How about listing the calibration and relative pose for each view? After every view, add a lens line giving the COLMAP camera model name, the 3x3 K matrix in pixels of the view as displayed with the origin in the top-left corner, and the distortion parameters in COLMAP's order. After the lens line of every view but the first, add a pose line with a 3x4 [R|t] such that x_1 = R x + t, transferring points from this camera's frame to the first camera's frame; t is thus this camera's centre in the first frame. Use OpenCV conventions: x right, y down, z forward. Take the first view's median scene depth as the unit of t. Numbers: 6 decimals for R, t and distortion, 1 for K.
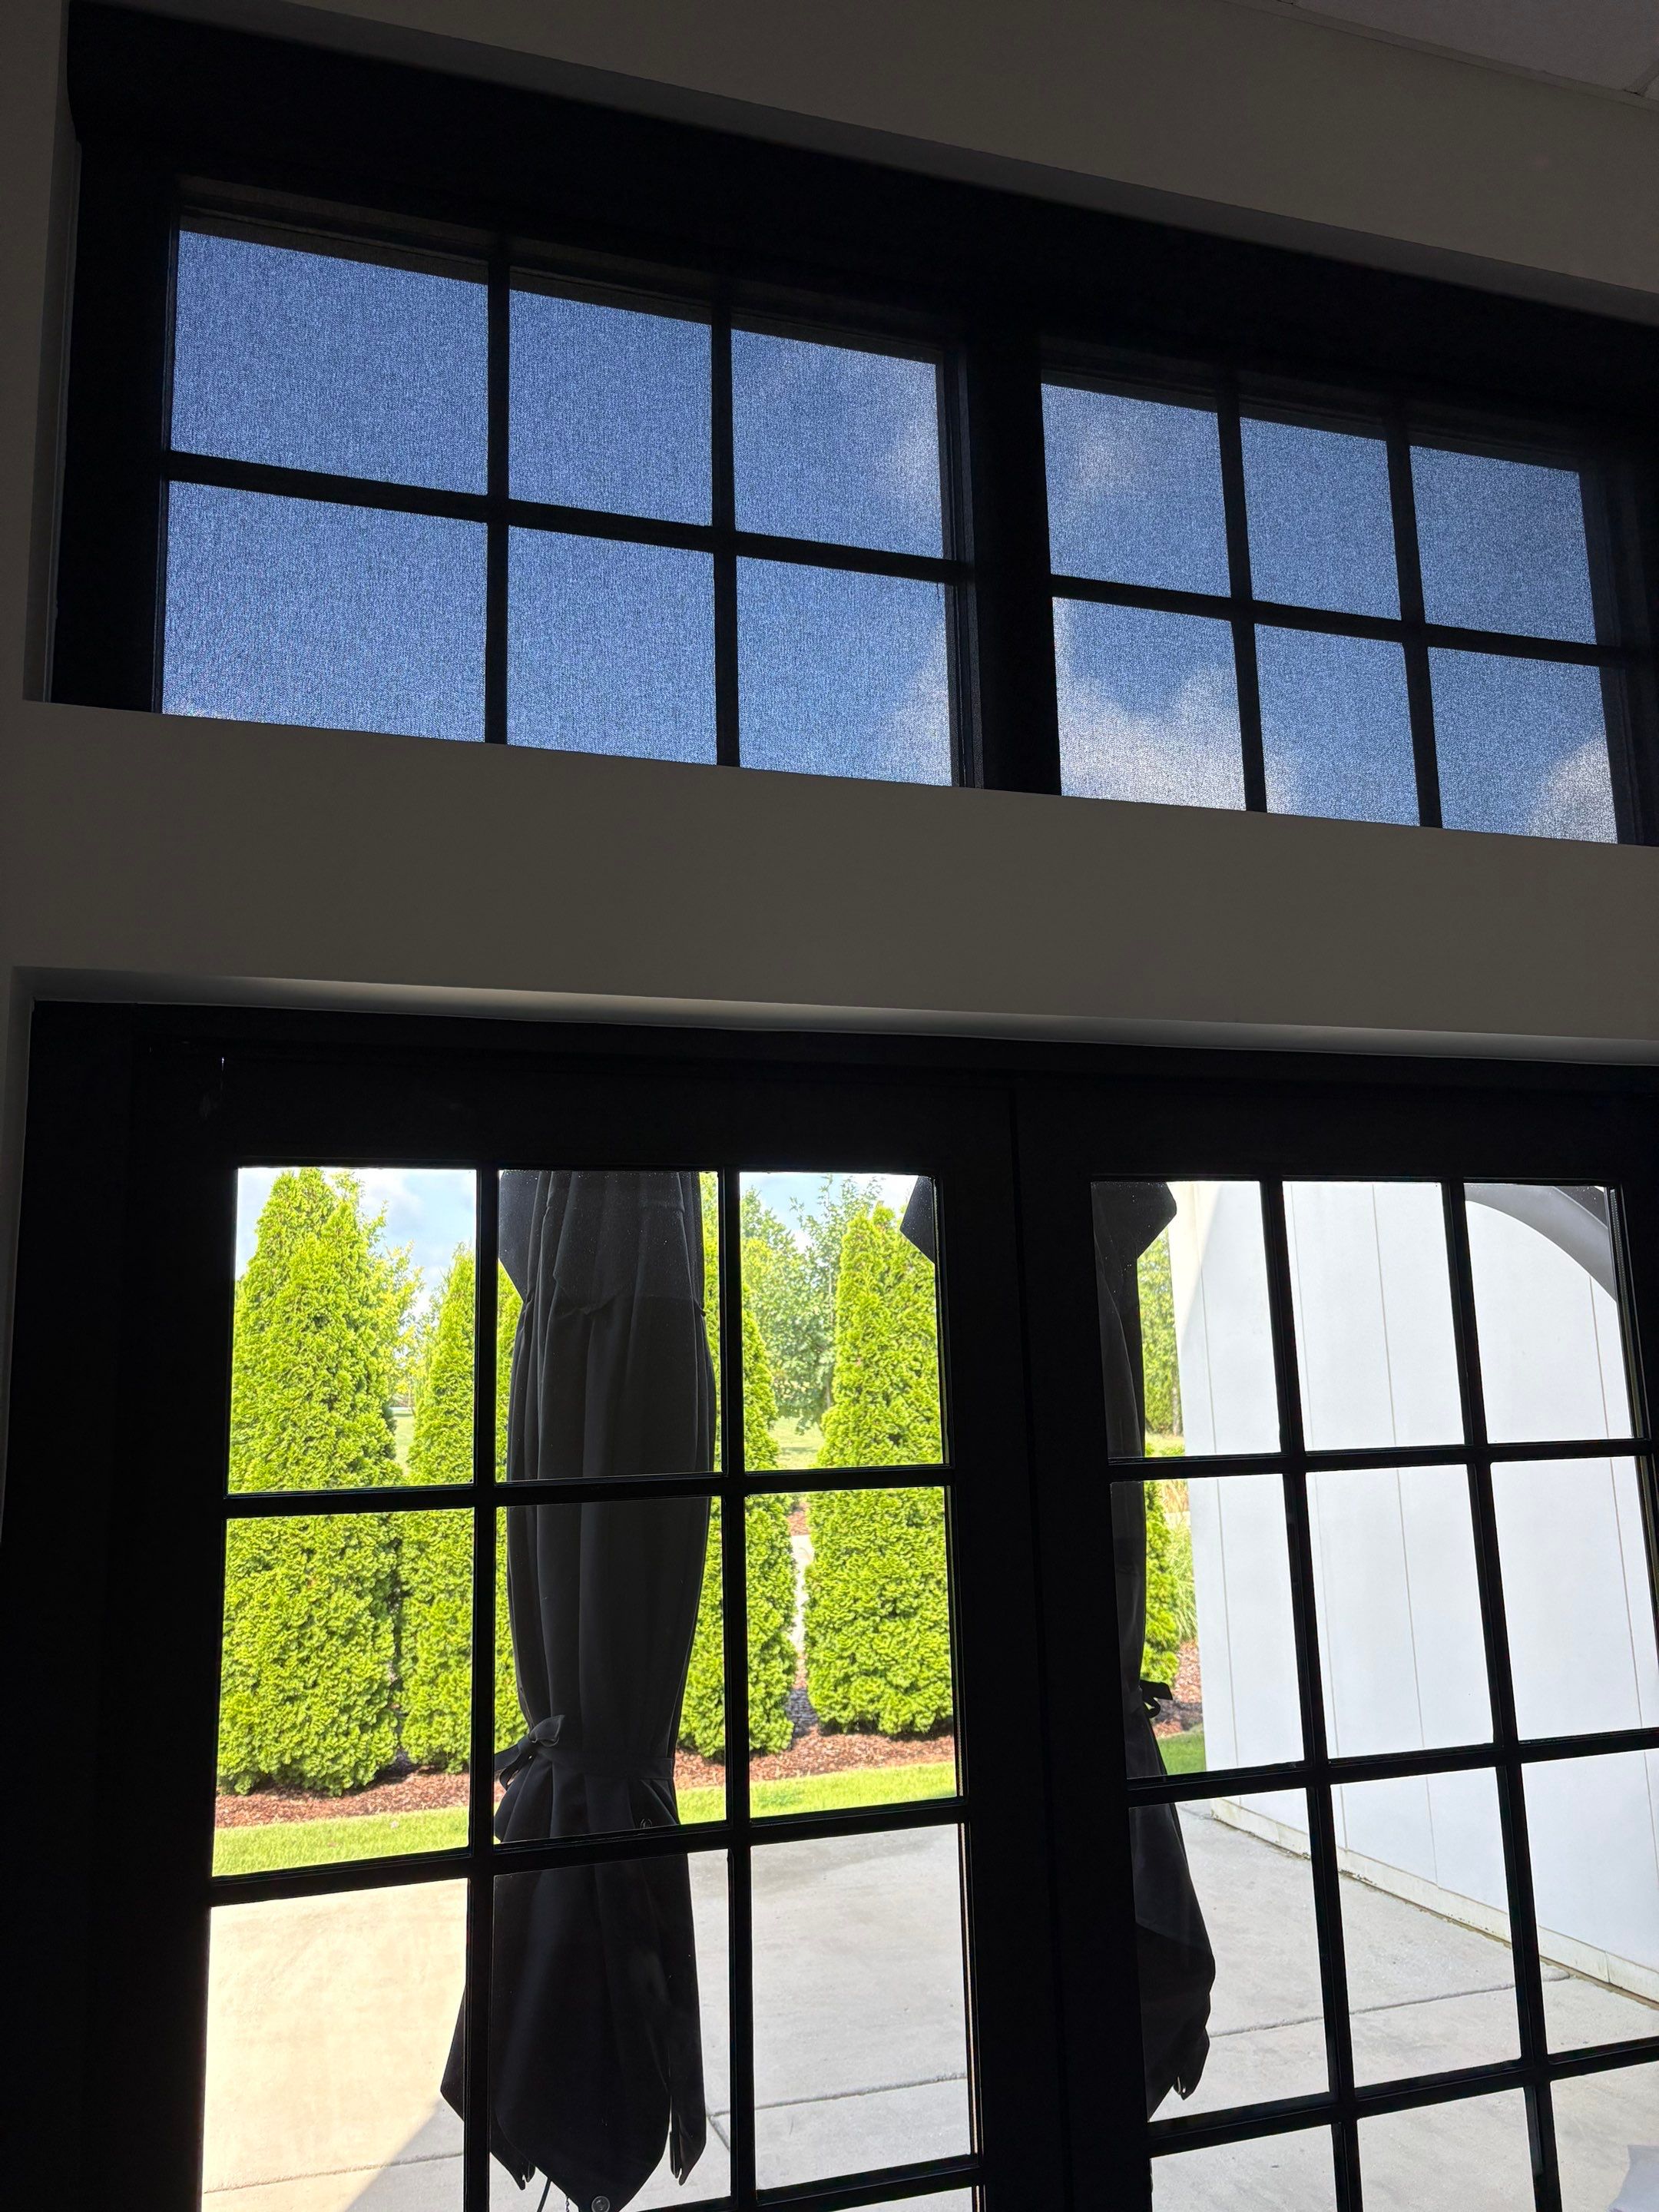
lens RADIAL K [[1660.1, 0, 829.5], [0, 1660.1, 1106.0], [0, 0, 1]] dist [-0.001713, -0.005986]
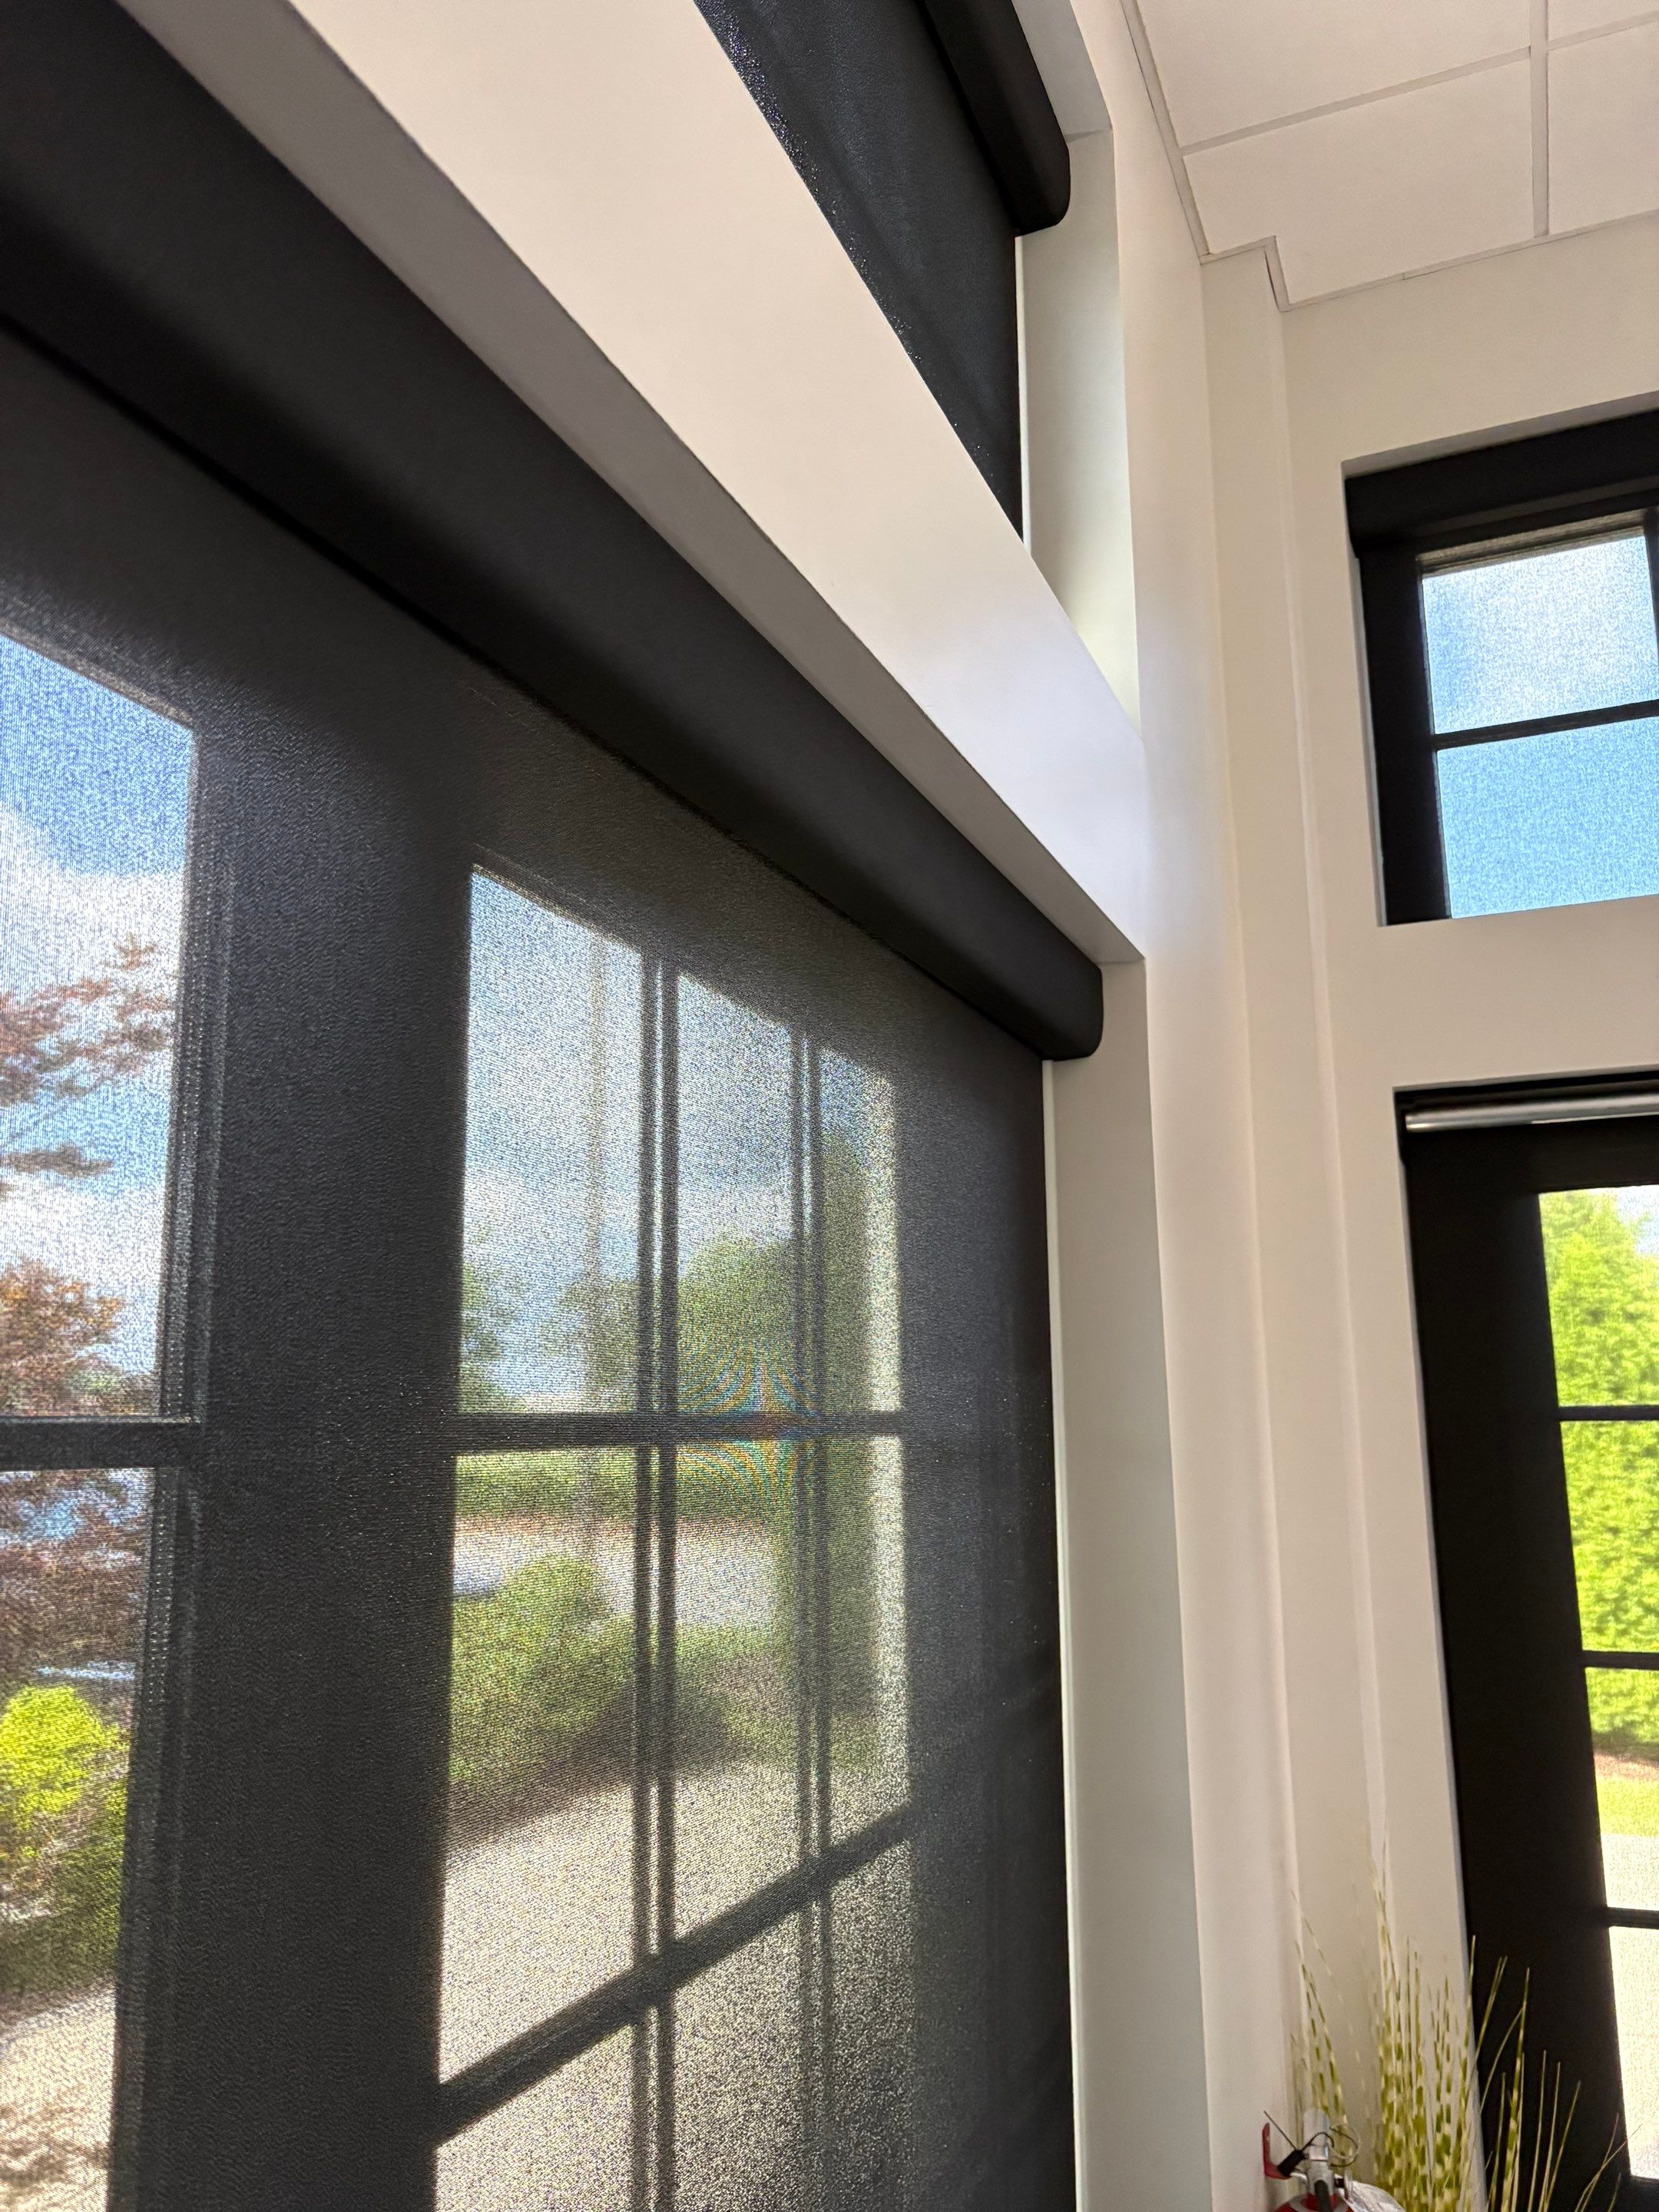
lens RADIAL K [[1755.4, 0, 829.5], [0, 1755.4, 1106.0], [0, 0, 1]] dist [0.055086, 0.001074]
pose [[0.766355, -0.104129, -0.633922, 0.055783], [0.105971, 0.993749, -0.035126, -0.017213], [0.633617, -0.040258, 0.772599, -0.199966]]
